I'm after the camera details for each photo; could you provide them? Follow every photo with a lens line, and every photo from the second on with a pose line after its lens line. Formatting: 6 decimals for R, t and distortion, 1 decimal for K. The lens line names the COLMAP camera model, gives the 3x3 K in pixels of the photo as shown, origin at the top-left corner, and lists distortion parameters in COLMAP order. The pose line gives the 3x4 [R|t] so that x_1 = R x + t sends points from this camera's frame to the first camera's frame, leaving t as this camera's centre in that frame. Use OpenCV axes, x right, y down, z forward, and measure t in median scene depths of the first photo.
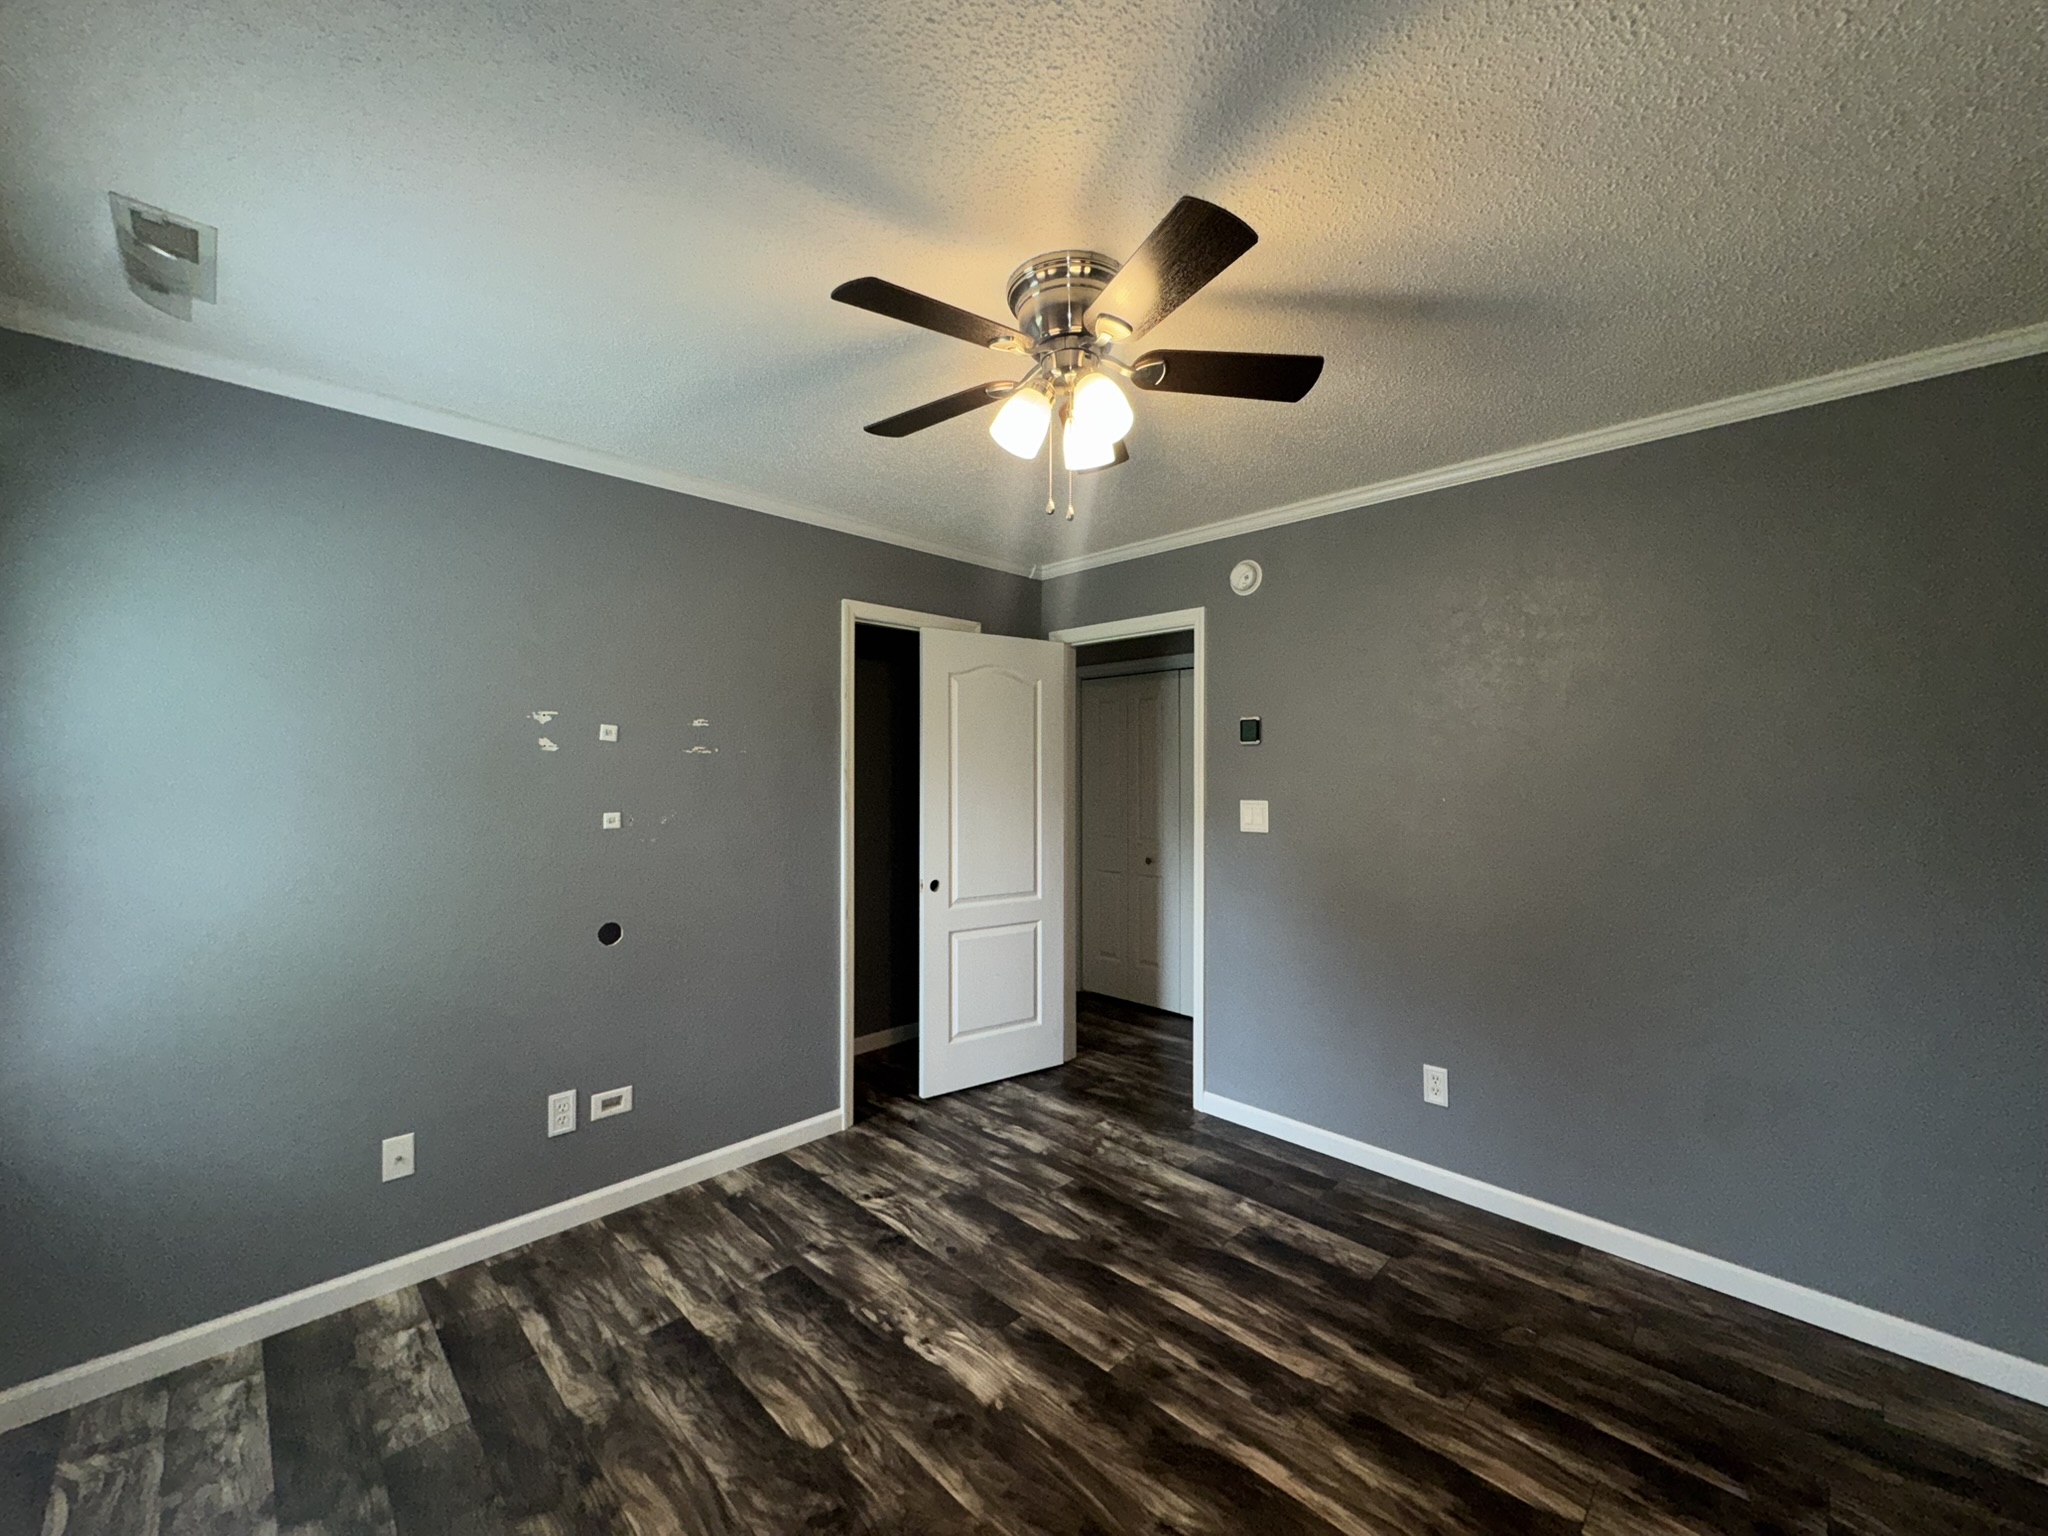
lens RADIAL K [[818.1, 0, 1023.0], [0, 818.1, 772.0], [0, 0, 1]] dist [-0.000316, -0.000271]
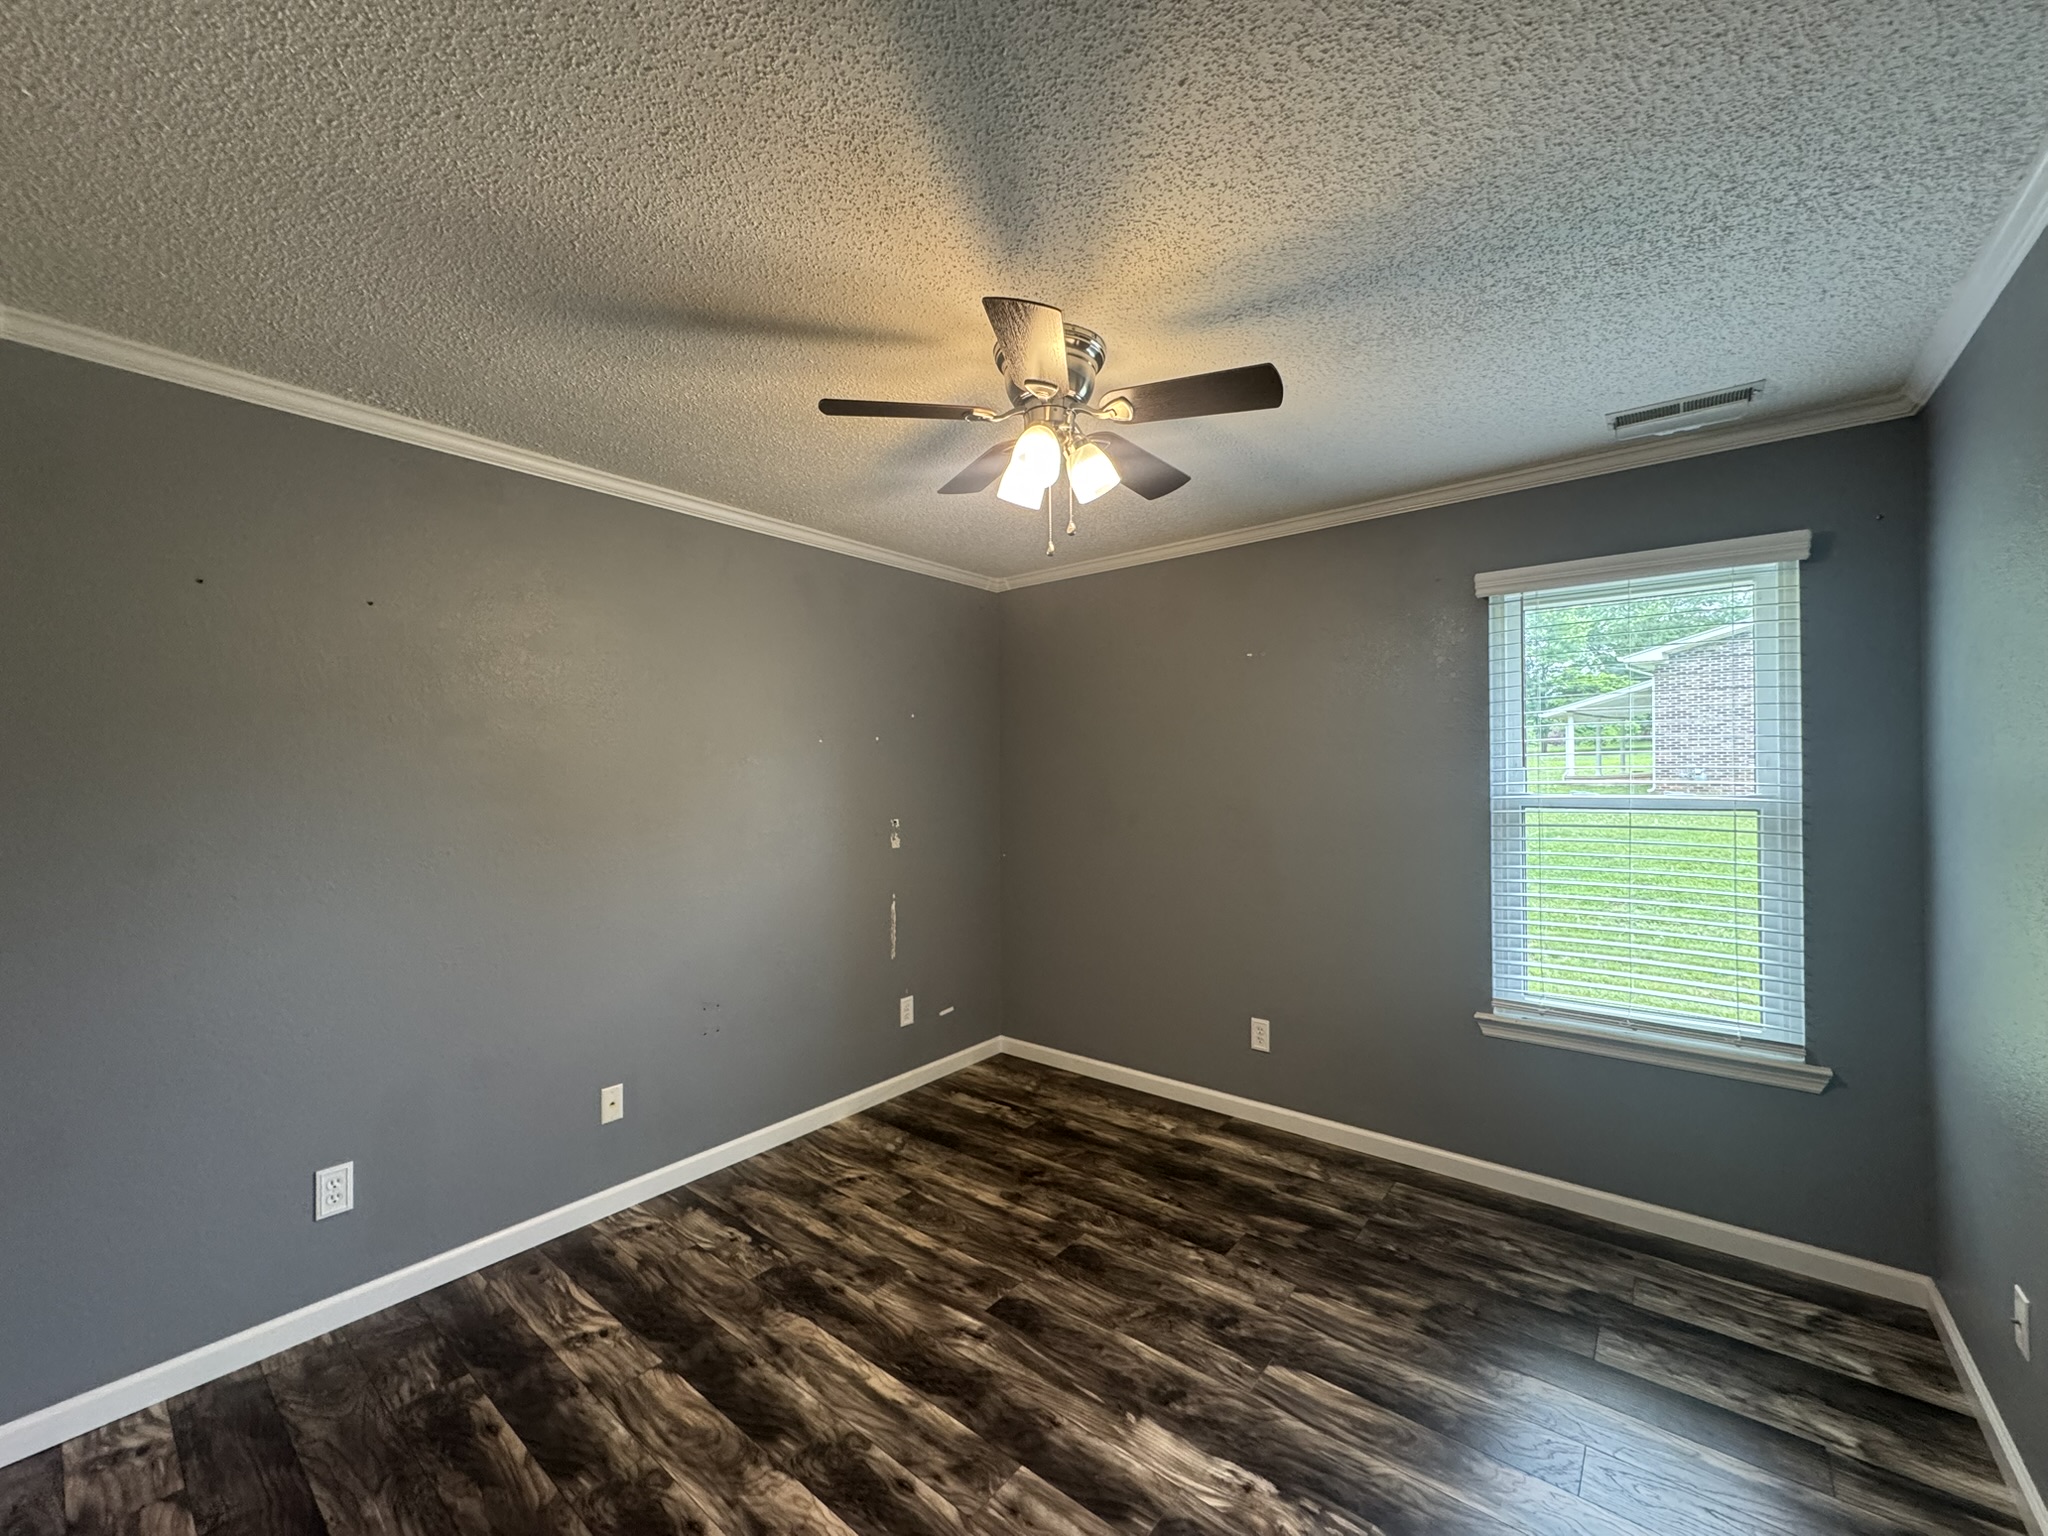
lens RADIAL K [[818.1, 0, 1023.0], [0, 818.1, 772.0], [0, 0, 1]] dist [-0.000316, -0.000271]
pose [[-0.994682, 0.005390, -0.102854, 0.202978], [0.005721, 0.999979, -0.002924, -0.006455], [0.102836, -0.003497, -0.994692, 2.016289]]
